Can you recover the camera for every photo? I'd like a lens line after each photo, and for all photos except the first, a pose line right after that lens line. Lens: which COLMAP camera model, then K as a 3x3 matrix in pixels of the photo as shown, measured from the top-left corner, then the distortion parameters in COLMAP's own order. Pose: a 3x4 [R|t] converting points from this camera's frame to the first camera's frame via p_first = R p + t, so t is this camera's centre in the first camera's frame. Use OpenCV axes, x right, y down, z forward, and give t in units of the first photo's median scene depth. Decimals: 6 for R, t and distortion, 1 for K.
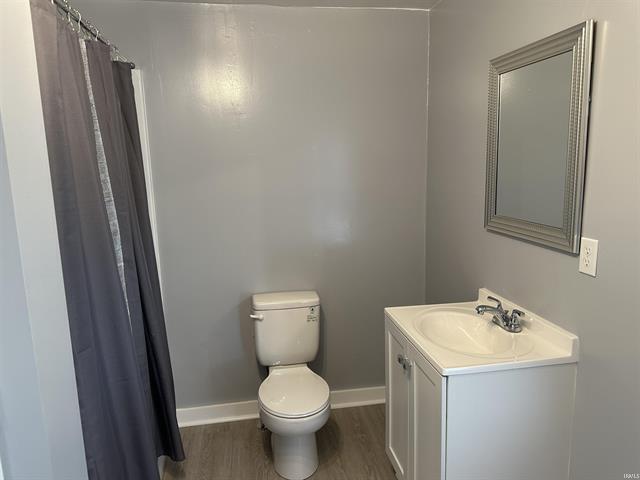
lens RADIAL K [[450.0, 0, 320.0], [0, 450.0, 240.0], [0, 0, 1]] dist [0.102638, -0.117257]
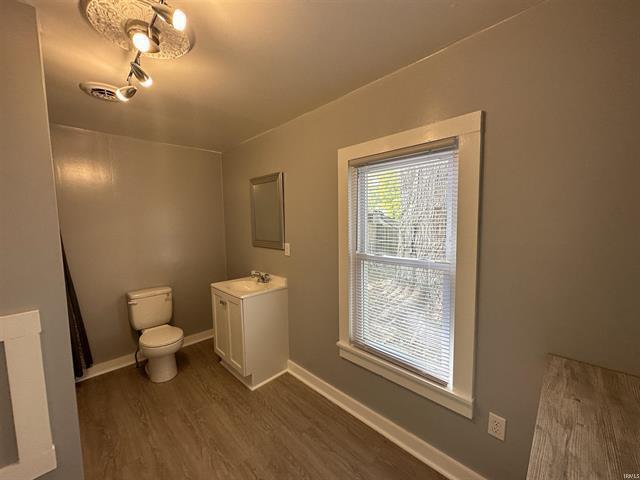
lens RADIAL K [[254.5, 0, 320.0], [0, 254.5, 240.0], [0, 0, 1]] dist [-0.000652, -0.000234]
pose [[0.813569, -0.021905, 0.581056, -0.134690], [0.104734, 0.988467, -0.109379, 0.129531], [-0.571959, 0.149844, 0.806480, -0.317279]]
